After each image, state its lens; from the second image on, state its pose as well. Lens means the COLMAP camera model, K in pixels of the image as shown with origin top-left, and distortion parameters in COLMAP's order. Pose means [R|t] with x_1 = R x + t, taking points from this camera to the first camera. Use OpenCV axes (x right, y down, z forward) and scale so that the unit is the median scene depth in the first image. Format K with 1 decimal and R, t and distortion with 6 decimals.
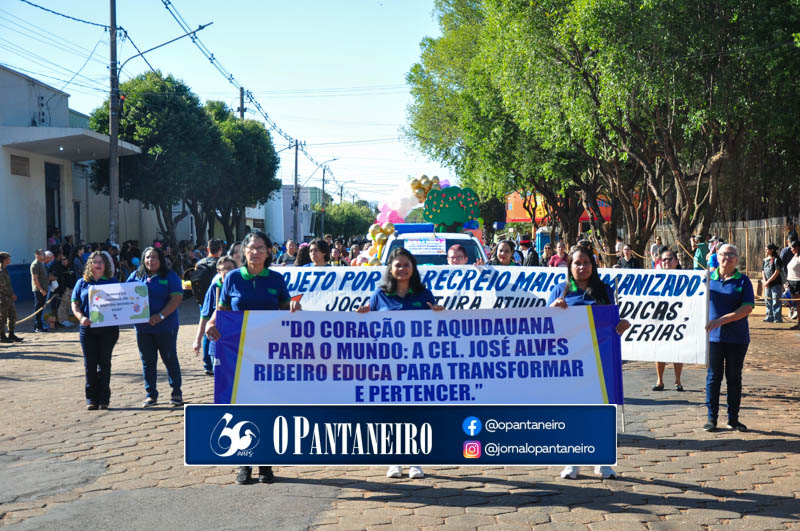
lens RADIAL K [[1471.3, 0, 395.4], [0, 1471.3, 268.4], [0, 0, 1]] dist [0.407918, 0.000000]
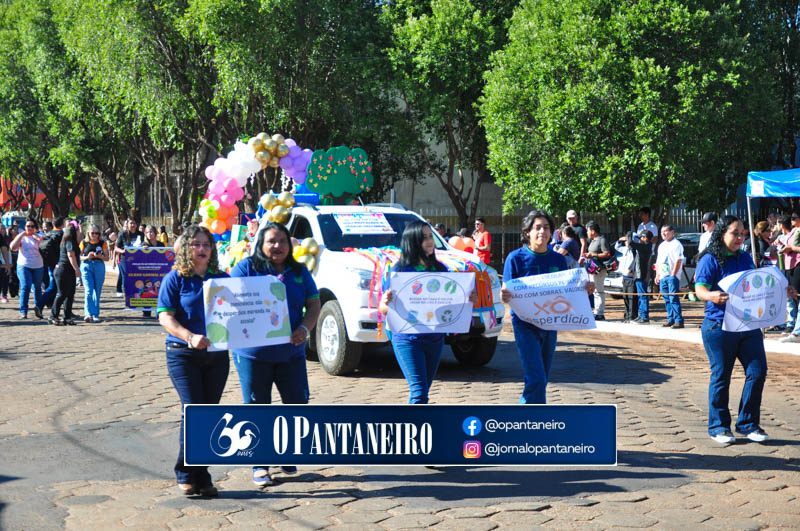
lens RADIAL K [[1378.8, 0, 393.6], [0, 1378.8, 272.1], [0, 0, 1]] dist [0.310128, 0.000000]
pose [[0.899590, 0.000066, 0.436734, -0.119087], [-0.004824, 0.999940, 0.009785, 0.003356], [-0.436708, -0.010910, 0.899537, 0.029220]]
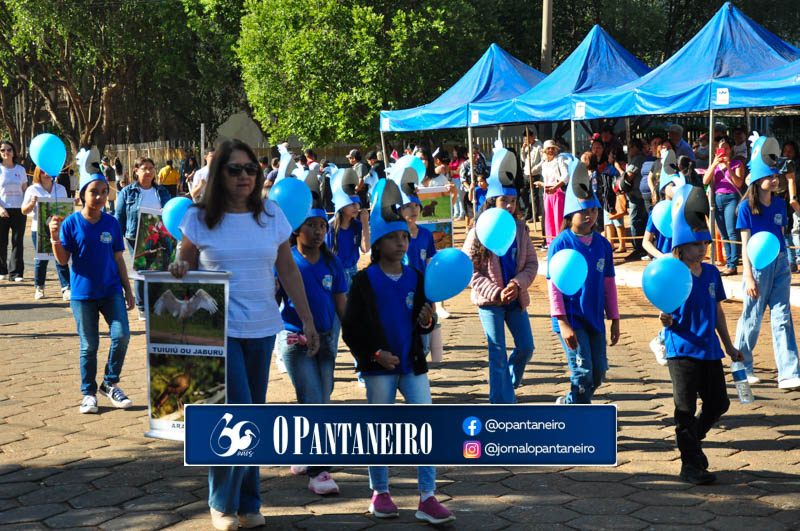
lens RADIAL K [[1552.1, 0, 388.9], [0, 1552.1, 247.4], [0, 0, 1]] dist [0.462707, 0.000000]
pose [[0.899960, -0.028743, 0.435023, -0.089415], [0.015259, 0.999290, 0.034457, 0.006996], [-0.435704, -0.024371, 0.899760, -0.137520]]
